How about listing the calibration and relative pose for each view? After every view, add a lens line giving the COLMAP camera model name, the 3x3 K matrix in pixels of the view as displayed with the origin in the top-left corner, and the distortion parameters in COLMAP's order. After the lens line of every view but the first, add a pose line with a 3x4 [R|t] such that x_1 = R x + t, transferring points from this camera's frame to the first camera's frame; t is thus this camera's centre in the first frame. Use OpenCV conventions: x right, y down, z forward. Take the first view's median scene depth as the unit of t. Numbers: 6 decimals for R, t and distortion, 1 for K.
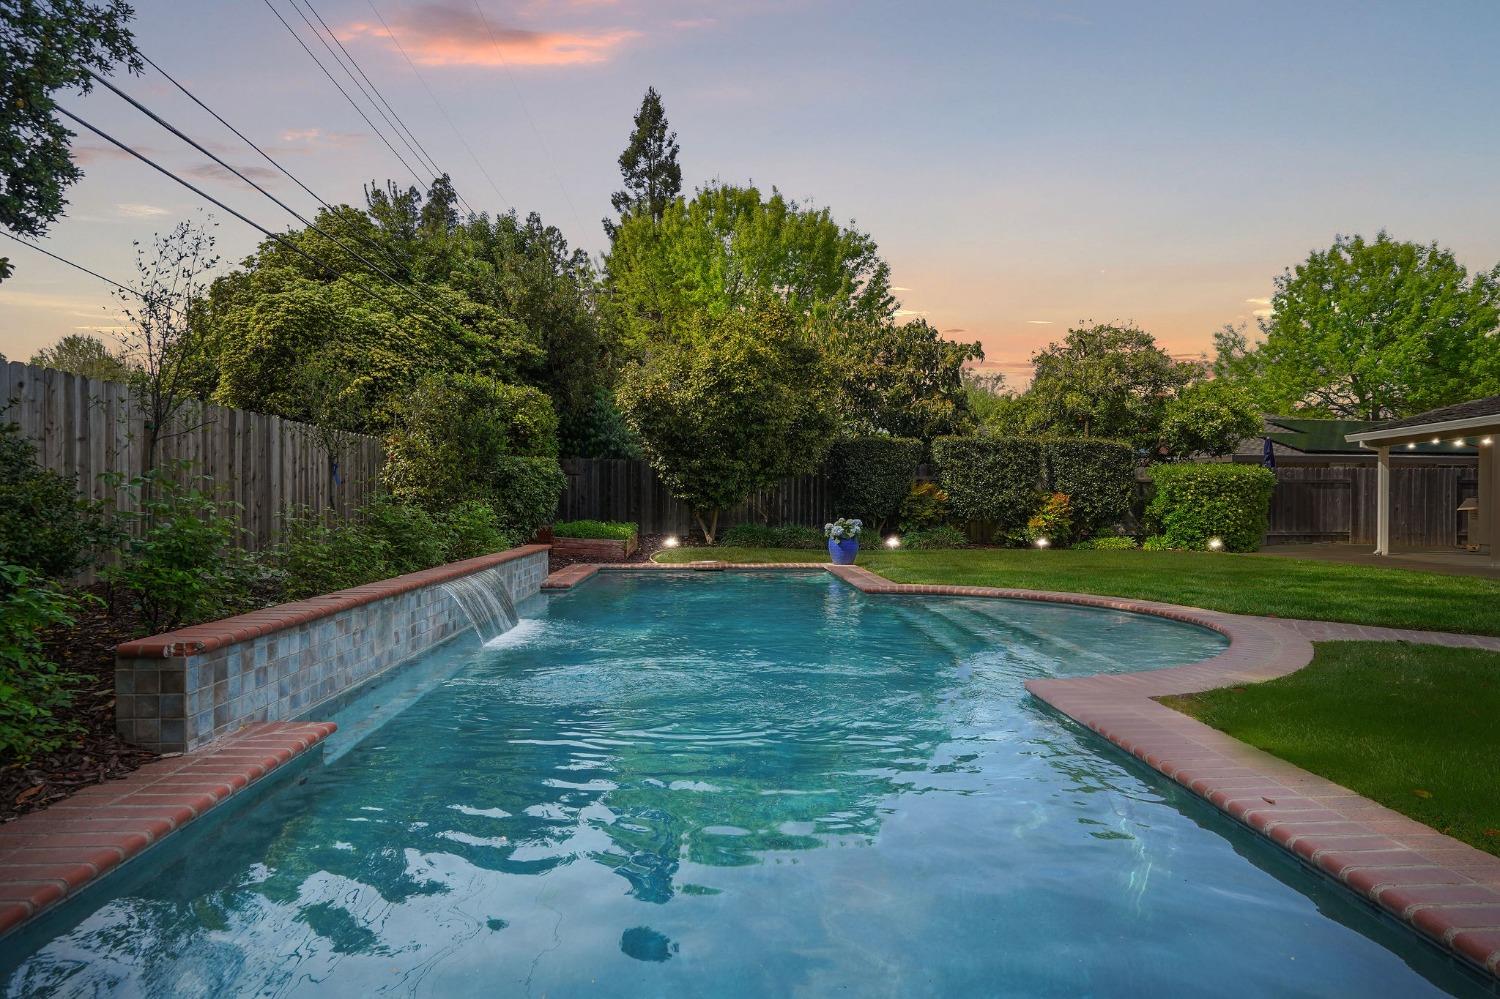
lens RADIAL K [[779.1, 0, 760.3], [0, 779.1, 505.4], [0, 0, 1]] dist [-0.021092, 0.007265]
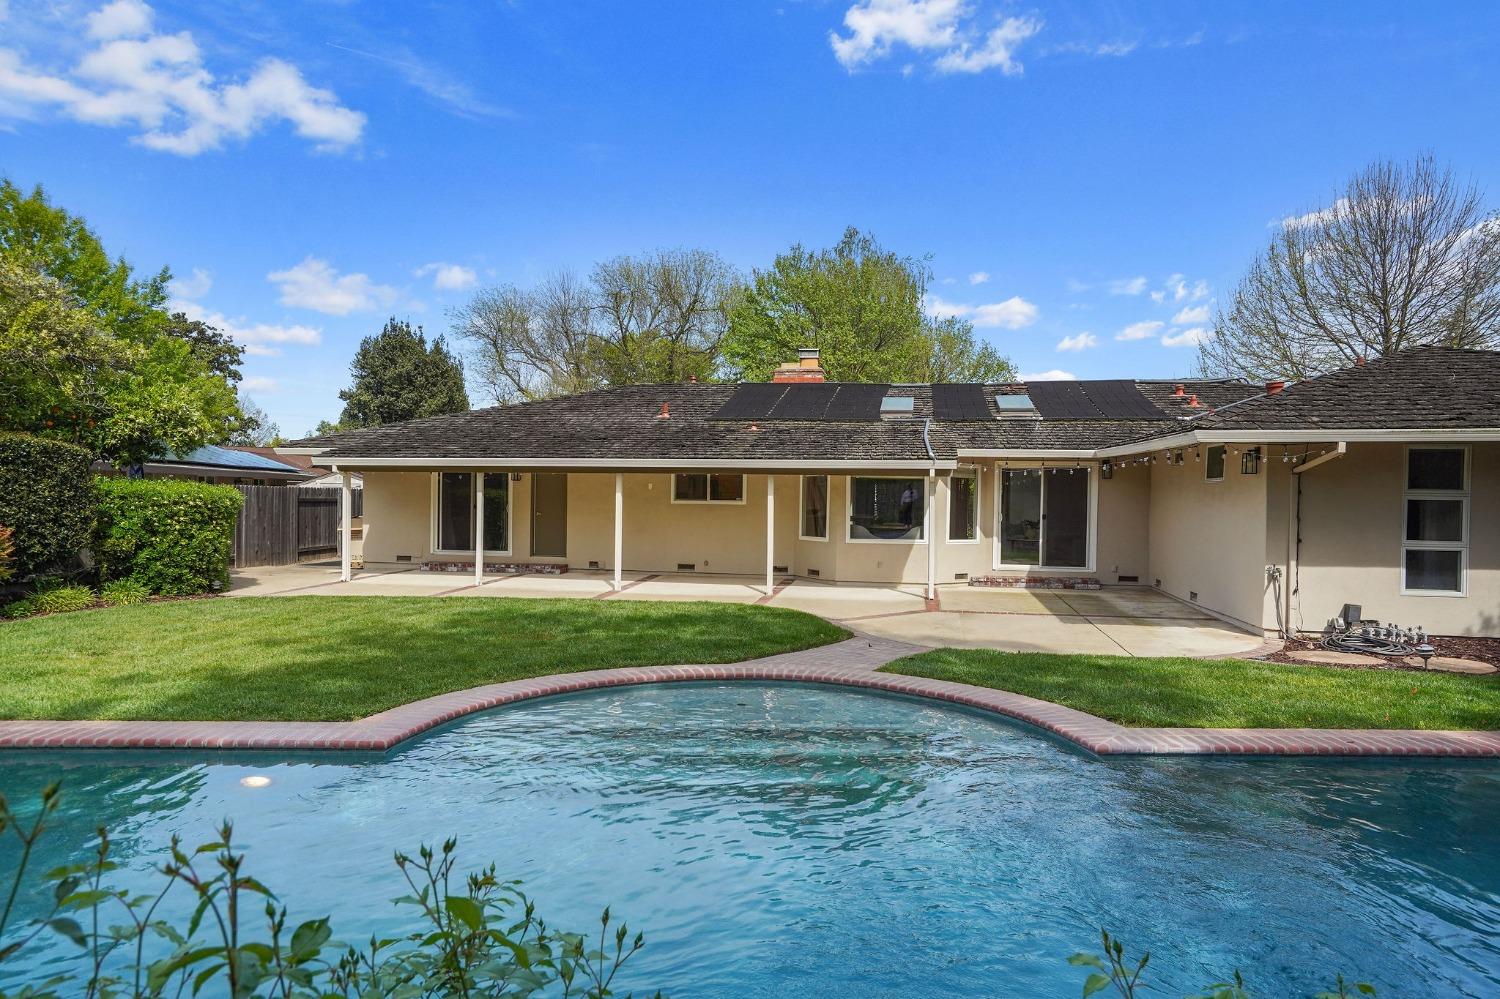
lens RADIAL K [[862.7, 0, 750.9], [0, 862.7, 504.6], [0, 0, 1]] dist [-0.004159, 0.003215]
pose [[0.018339, -0.007205, 0.999806, -0.261120], [-0.006930, 0.999949, 0.007333, -0.039125], [-0.999808, -0.007064, 0.018288, 0.389541]]
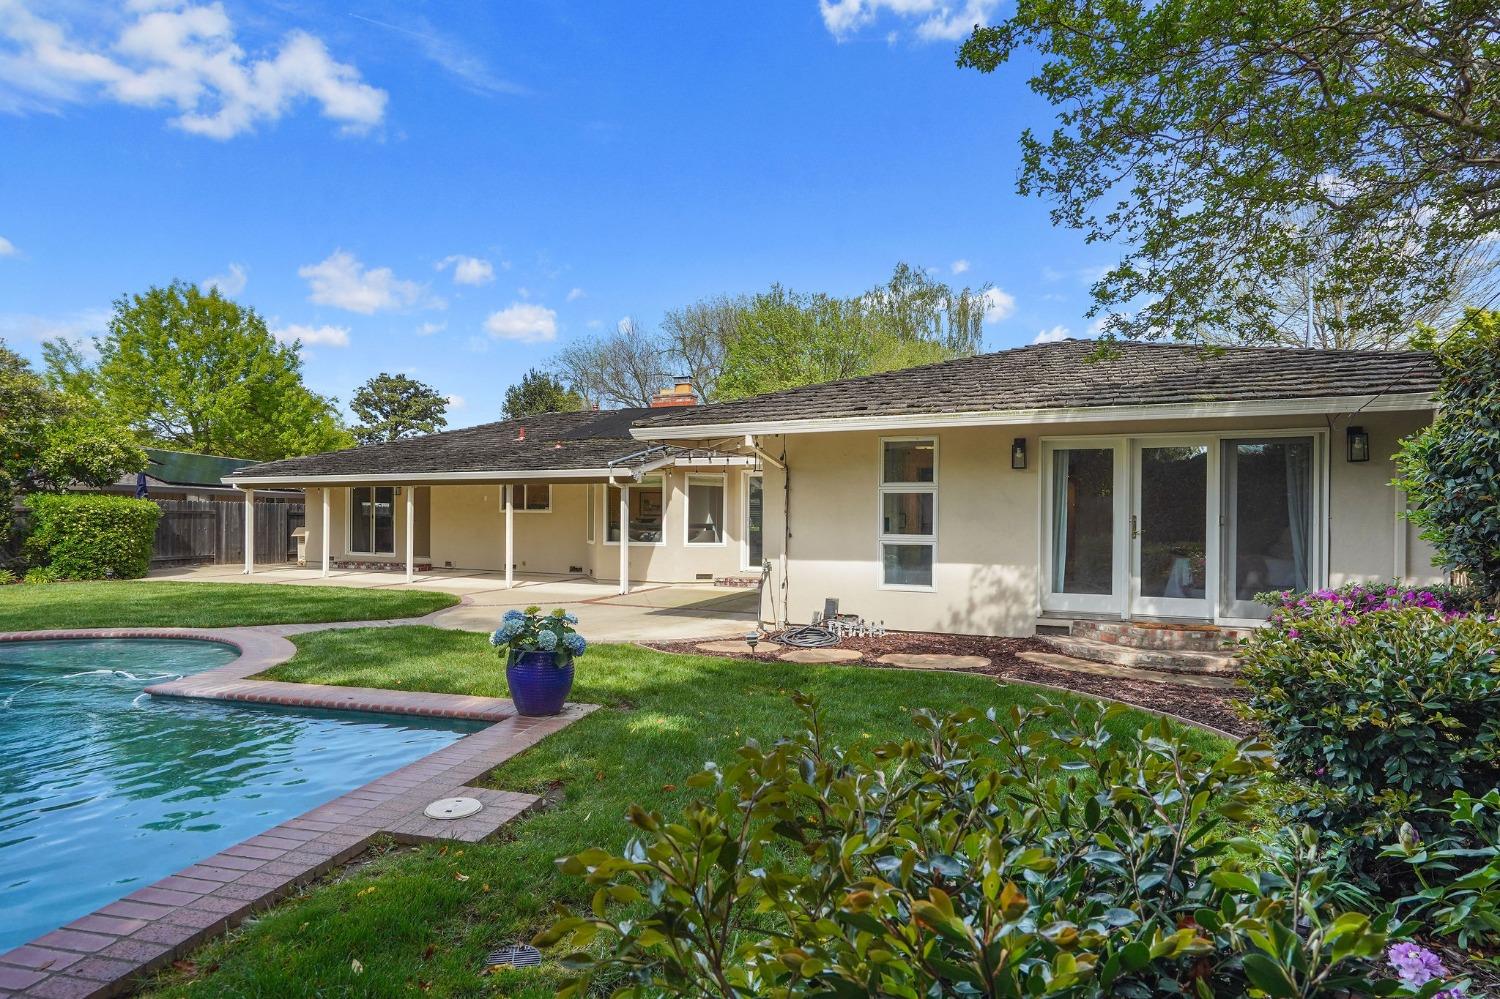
lens RADIAL K [[779.1, 0, 739.5], [0, 779.1, 511.6], [0, 0, 1]] dist [-0.021092, 0.007265]
pose [[0.257614, 0.010748, 0.966188, -0.198246], [-0.002052, 0.999942, -0.010576, -0.022435], [-0.966246, 0.000742, 0.257621, -0.107933]]
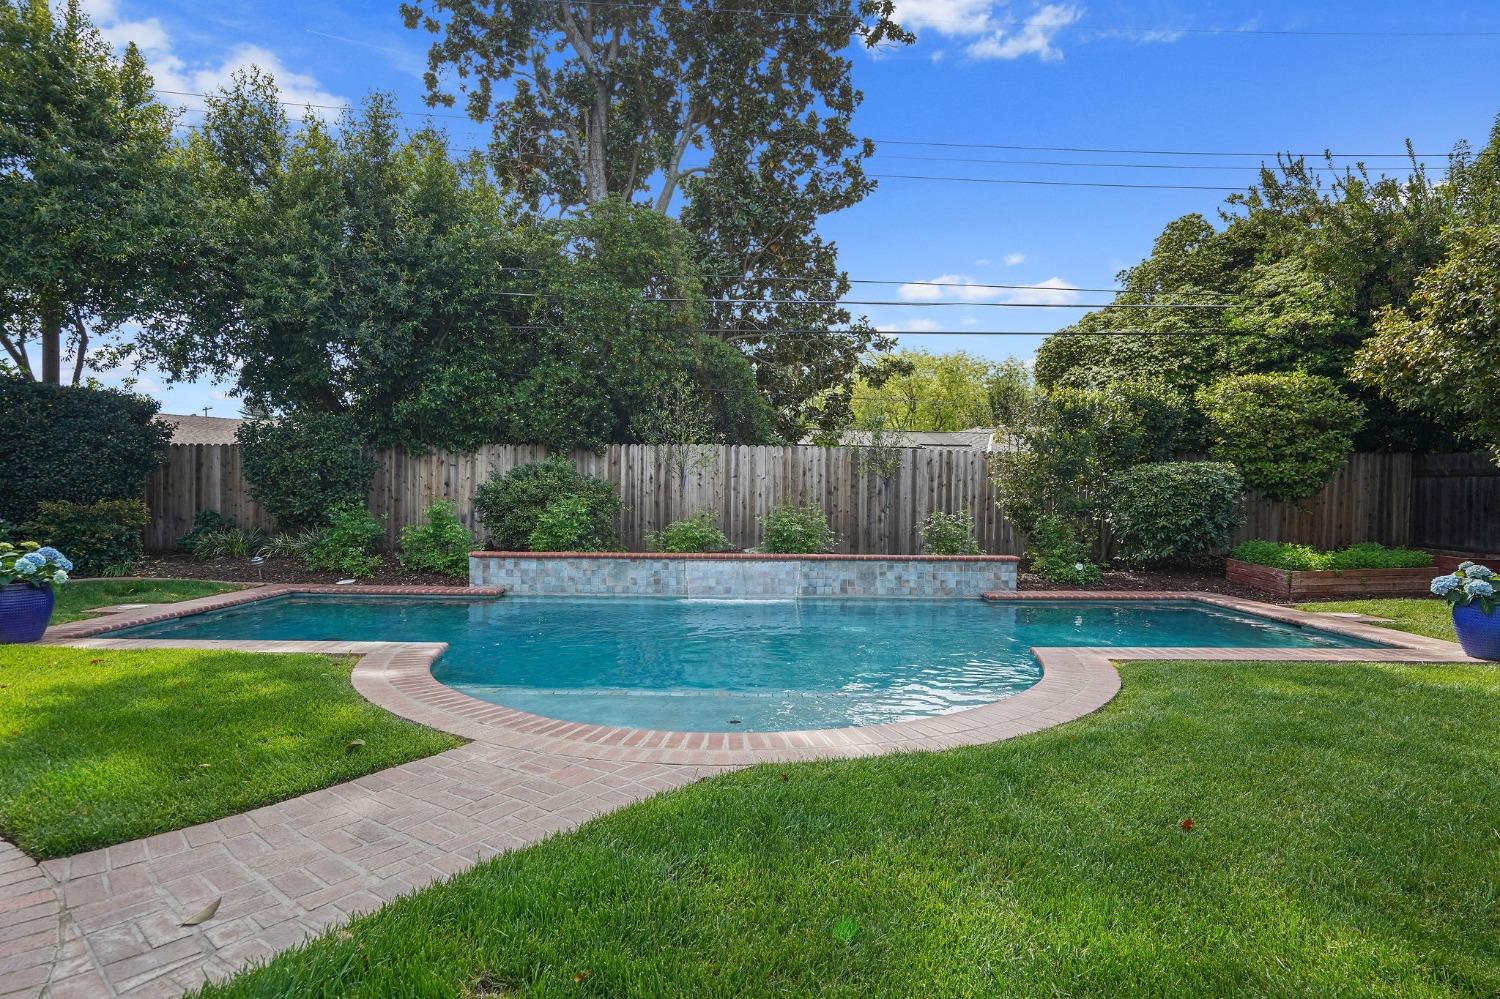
lens RADIAL K [[820.6, 0, 746.7], [0, 820.6, 496.0], [0, 0, 1]] dist [-0.013927, 0.004252]
pose [[-0.045038, 0.001329, -0.998984, 0.463827], [-0.015264, 0.999881, 0.002018, -0.014415], [0.998869, 0.015339, -0.045012, 0.411432]]
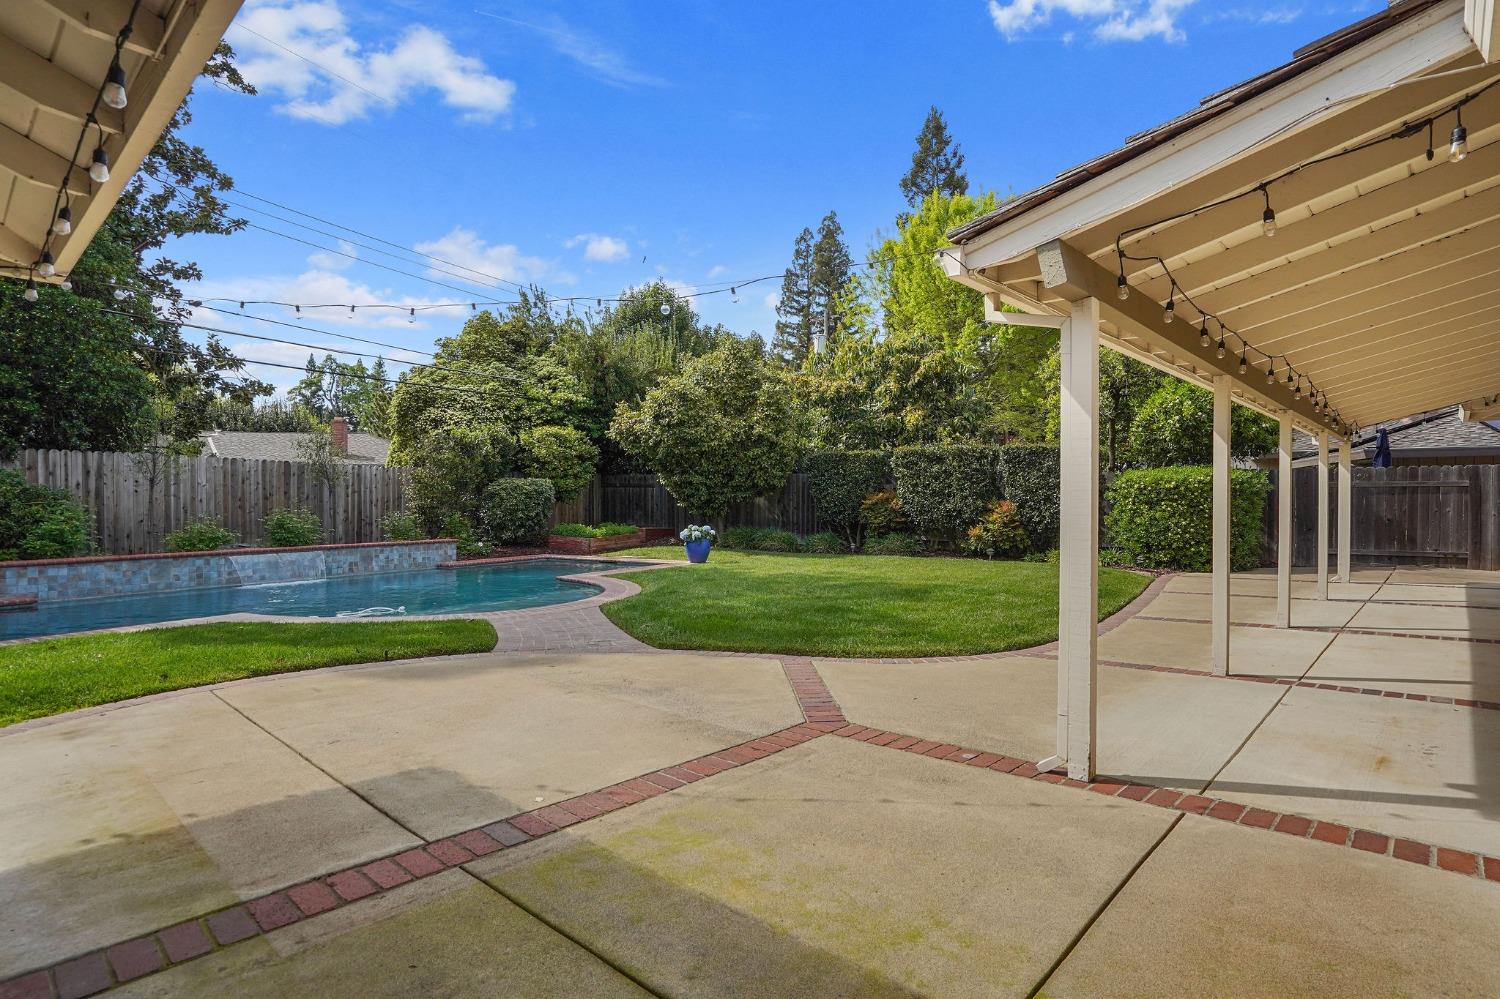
lens RADIAL K [[779.1, 0, 763.8], [0, 779.1, 491.7], [0, 0, 1]] dist [-0.021092, 0.007265]
pose [[0.839911, -0.007237, -0.542676, 0.626286], [-0.001900, 0.999866, -0.016273, -0.011310], [0.542721, 0.014699, 0.839784, 0.024372]]
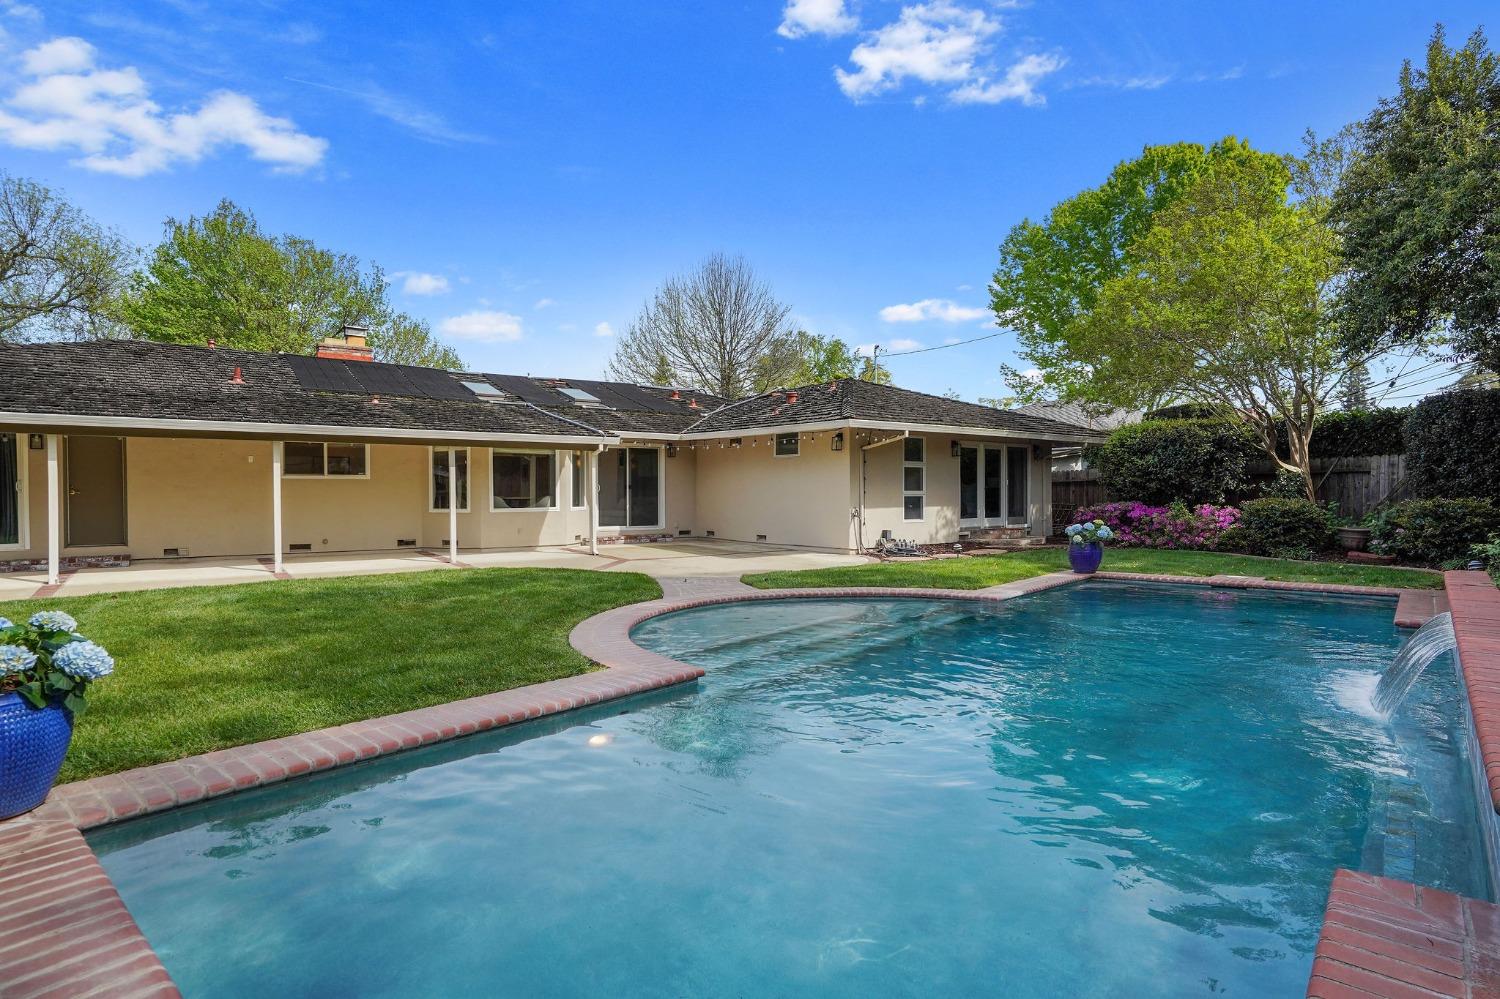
lens RADIAL K [[779.1, 0, 713.1], [0, 779.1, 496.7], [0, 0, 1]] dist [-0.021092, 0.007265]
pose [[-0.694913, -0.001022, 0.719093, -0.155254], [0.008160, 0.999923, 0.009308, -0.016065], [-0.719048, 0.012336, -0.694851, 0.751589]]
